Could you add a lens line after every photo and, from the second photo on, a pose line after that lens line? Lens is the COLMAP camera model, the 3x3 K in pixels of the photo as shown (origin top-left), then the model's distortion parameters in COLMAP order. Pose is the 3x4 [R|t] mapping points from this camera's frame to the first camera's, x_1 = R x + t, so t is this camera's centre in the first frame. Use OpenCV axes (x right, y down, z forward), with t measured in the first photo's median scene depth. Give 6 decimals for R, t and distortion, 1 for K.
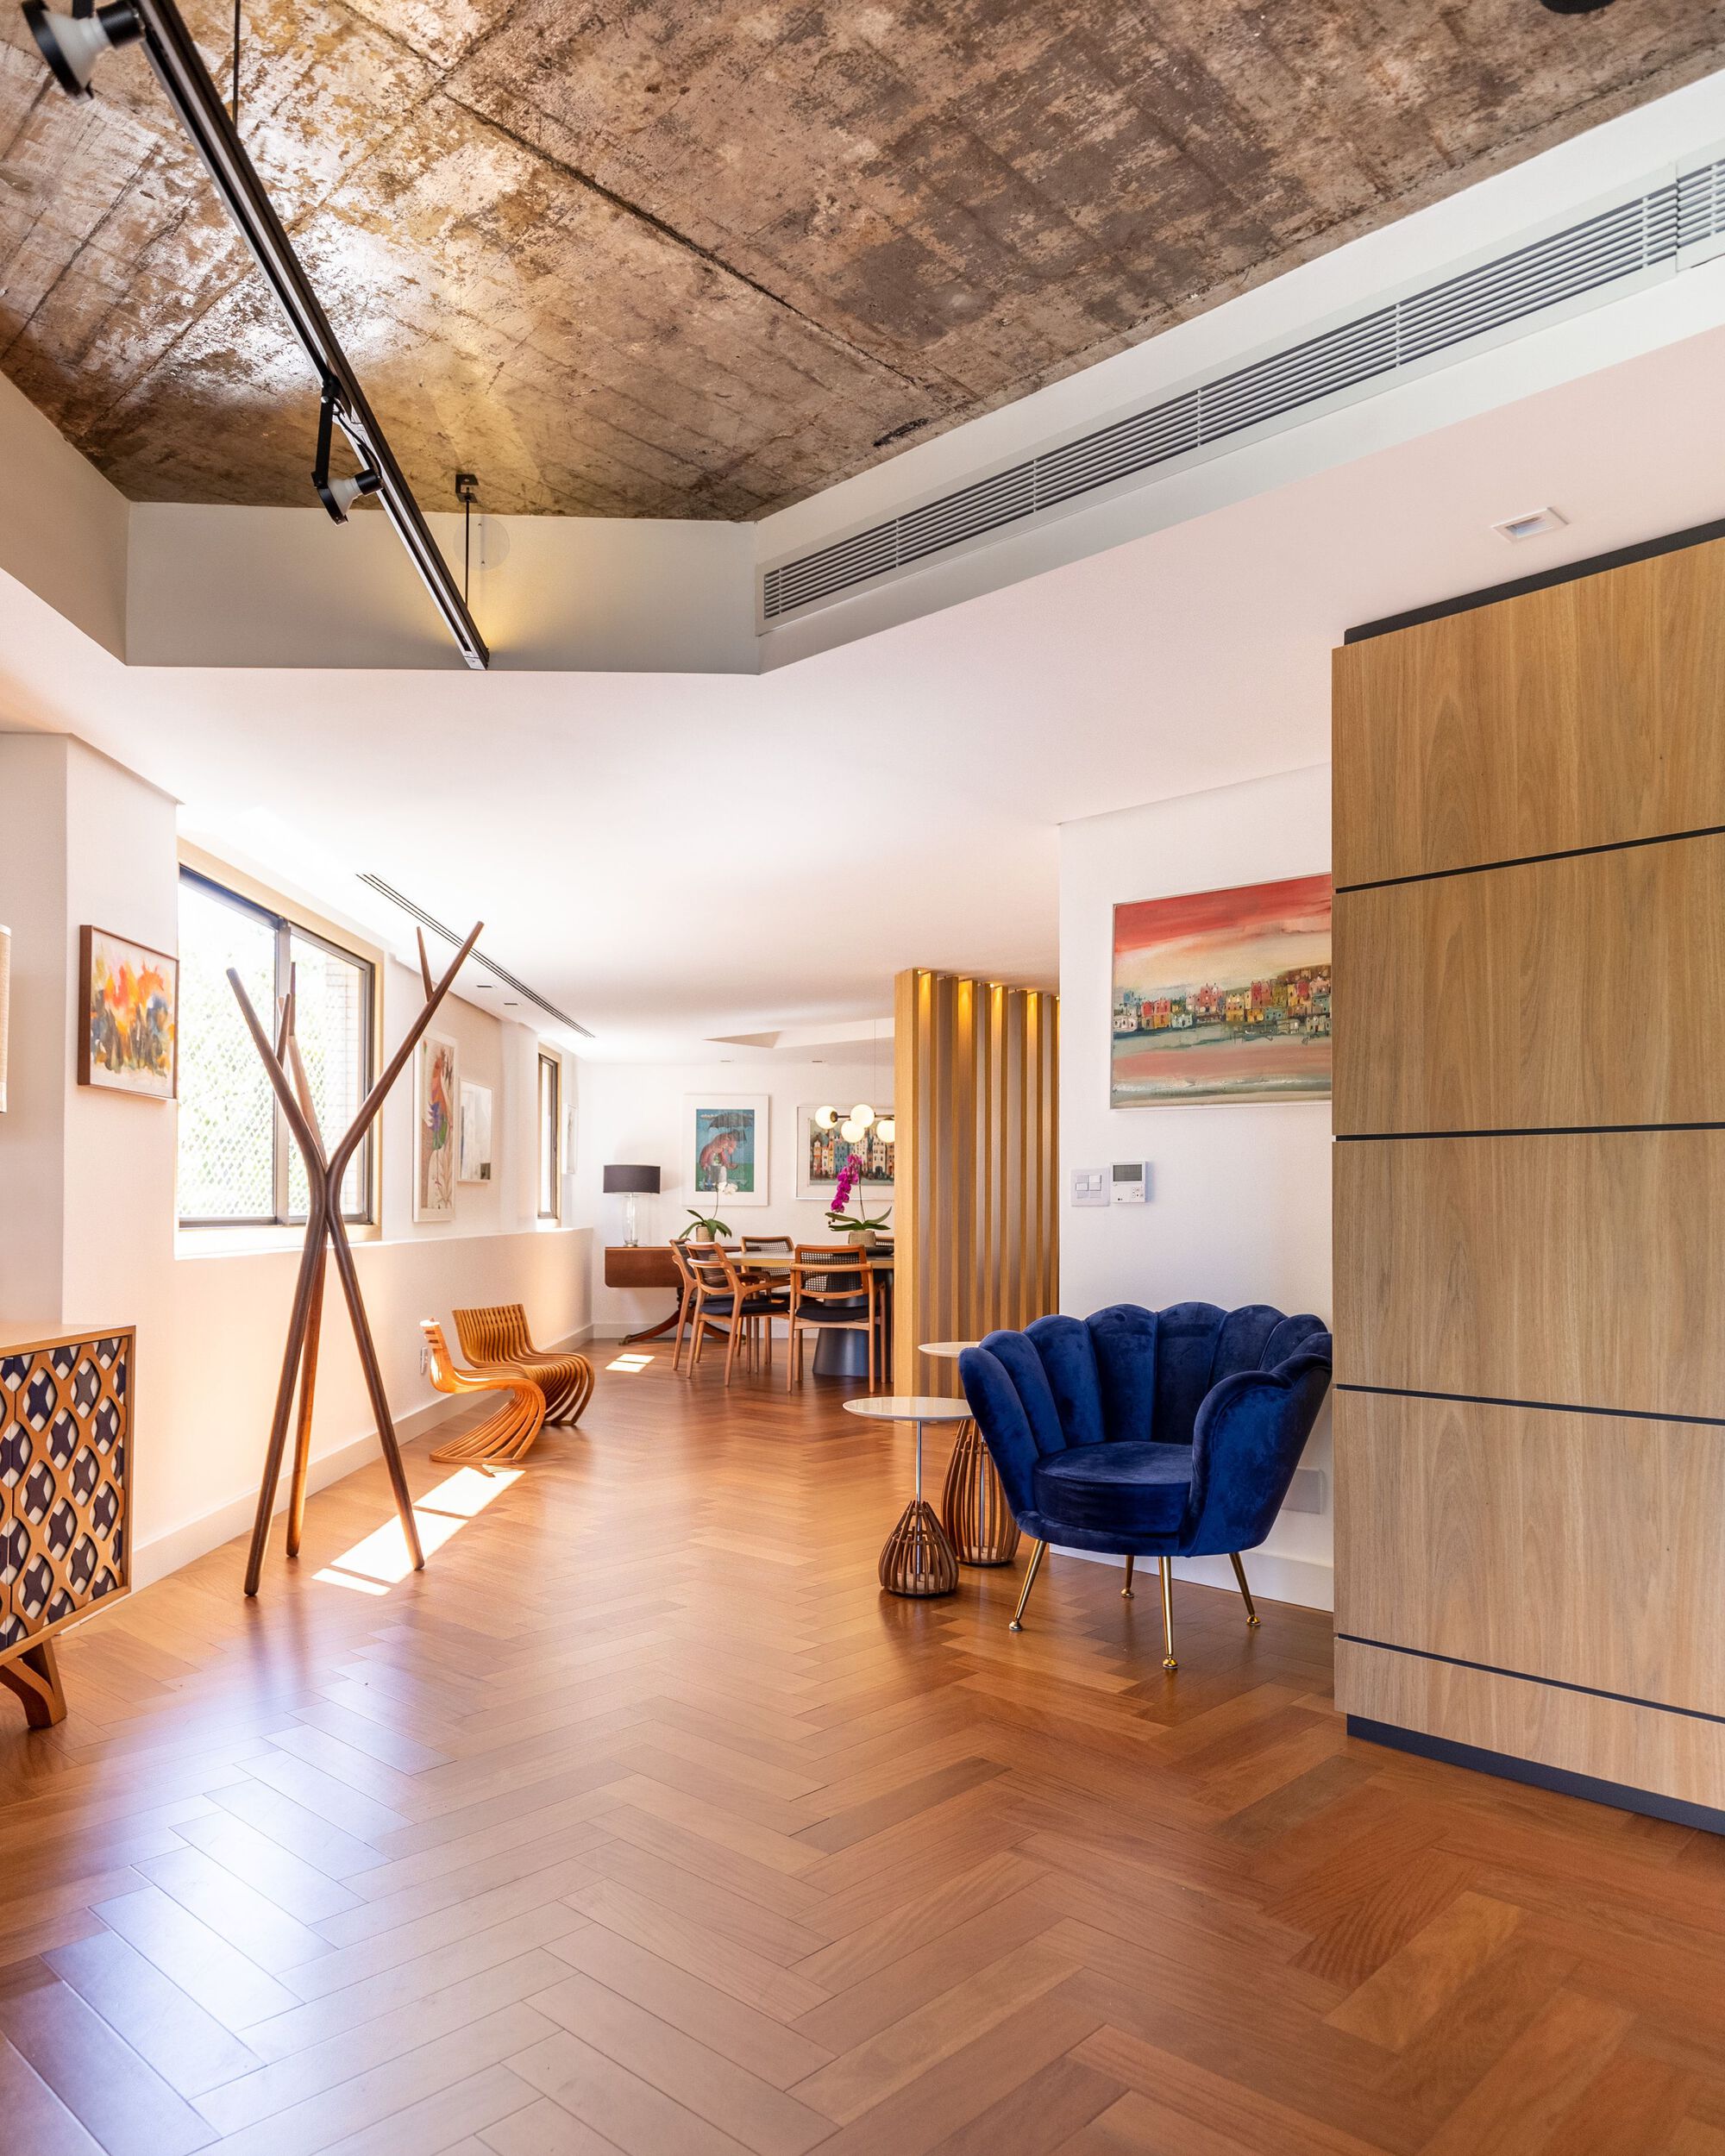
lens RADIAL K [[1460.1, 0, 861.5], [0, 1460.1, 1199.0], [0, 0, 1]] dist [-0.000597, 0.000079]
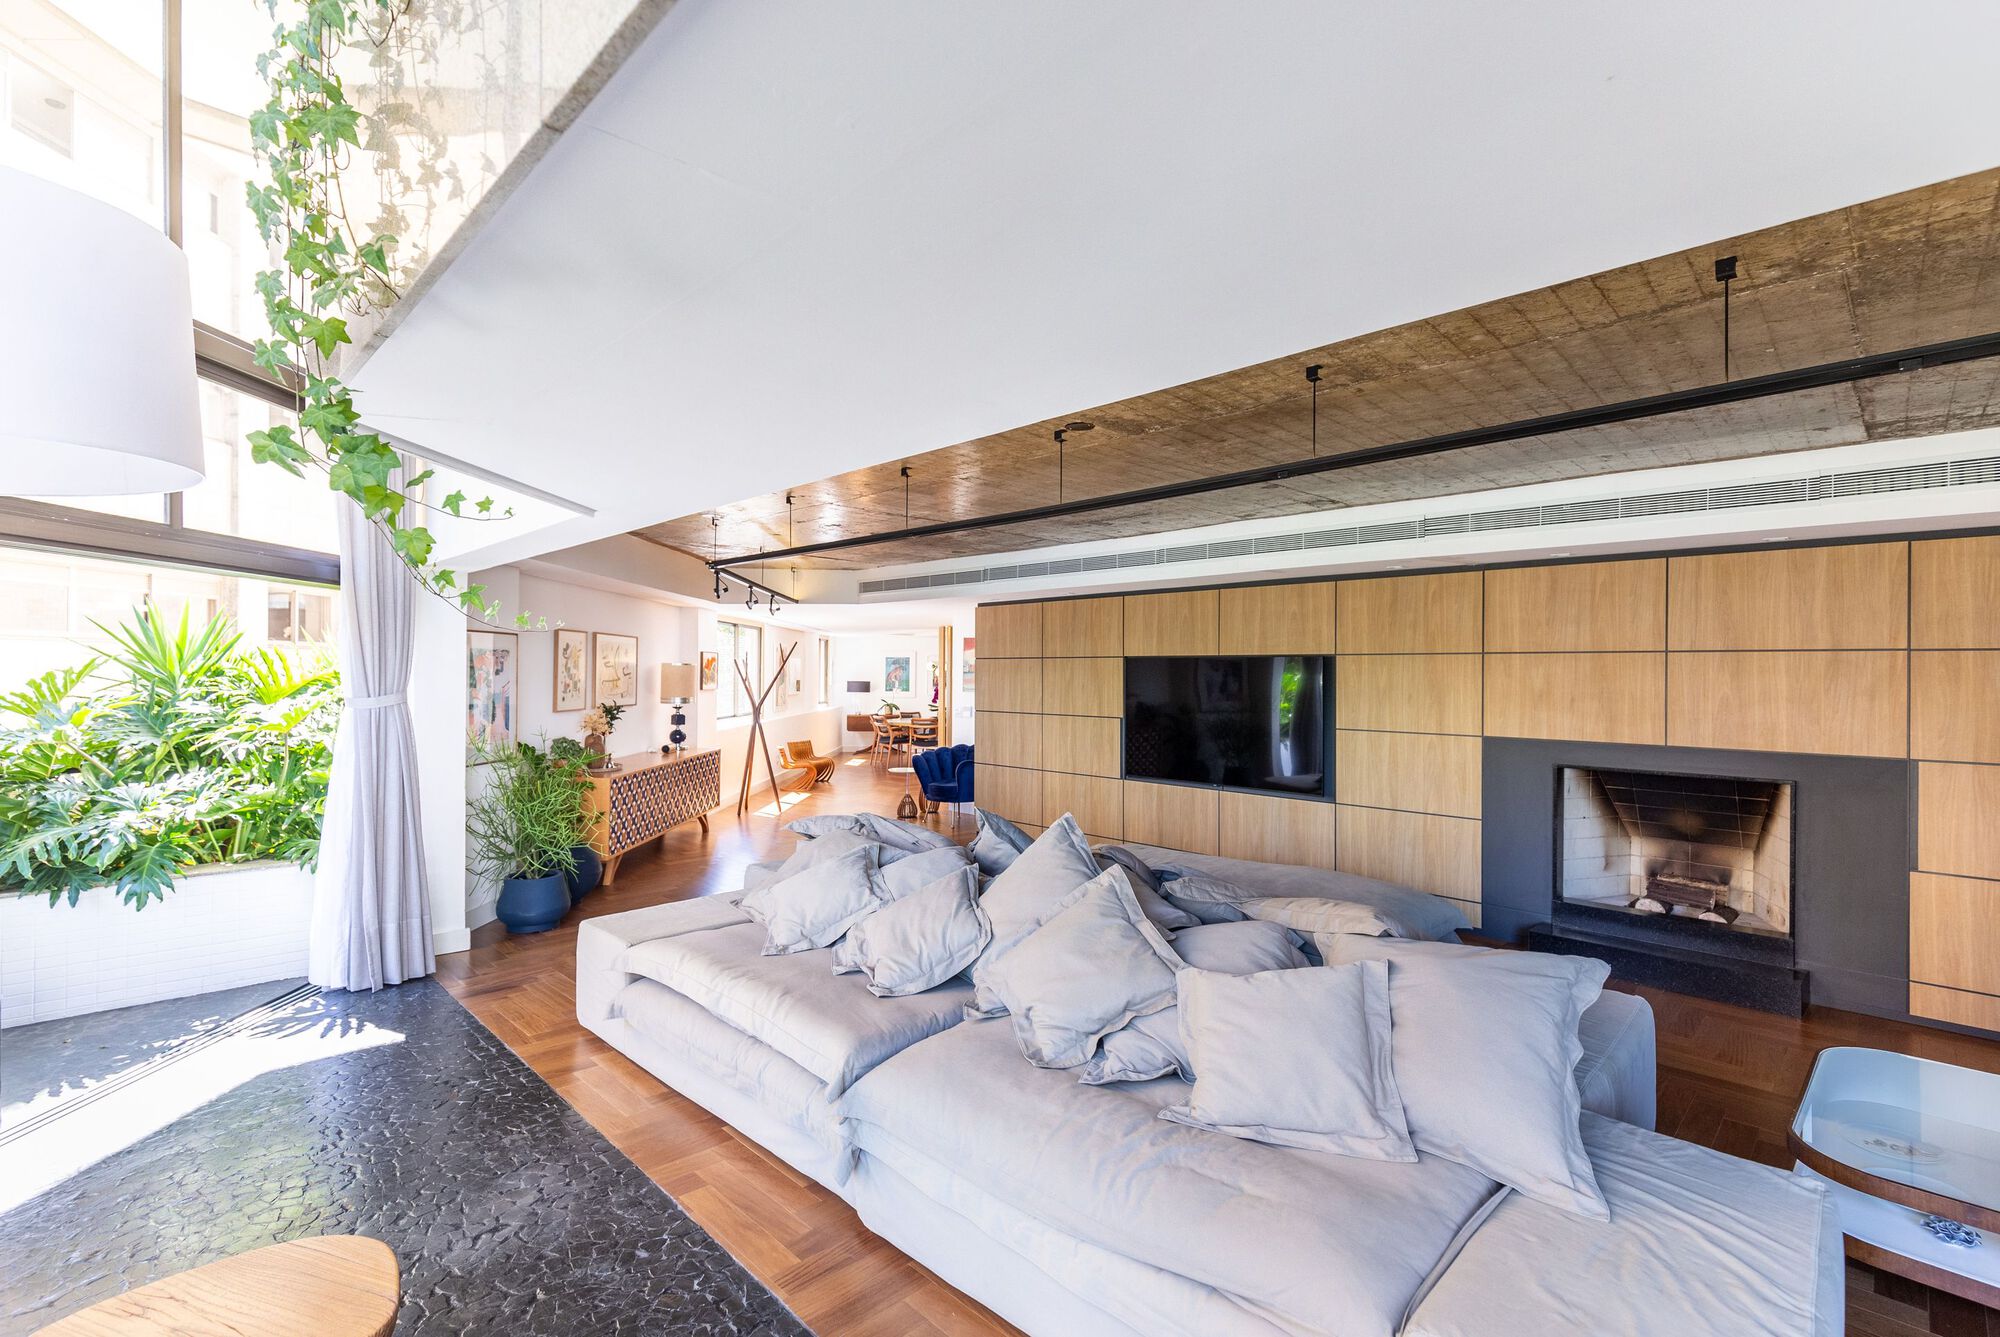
lens RADIAL K [[911.6, 0, 1000.0], [0, 911.6, 668.5], [0, 0, 1]] dist [0.000203, -0.000001]
pose [[0.999375, 0.004094, -0.035118, 0.148685], [-0.004037, 0.999990, 0.001703, -0.053733], [0.035125, -0.001560, 0.999382, -0.572507]]
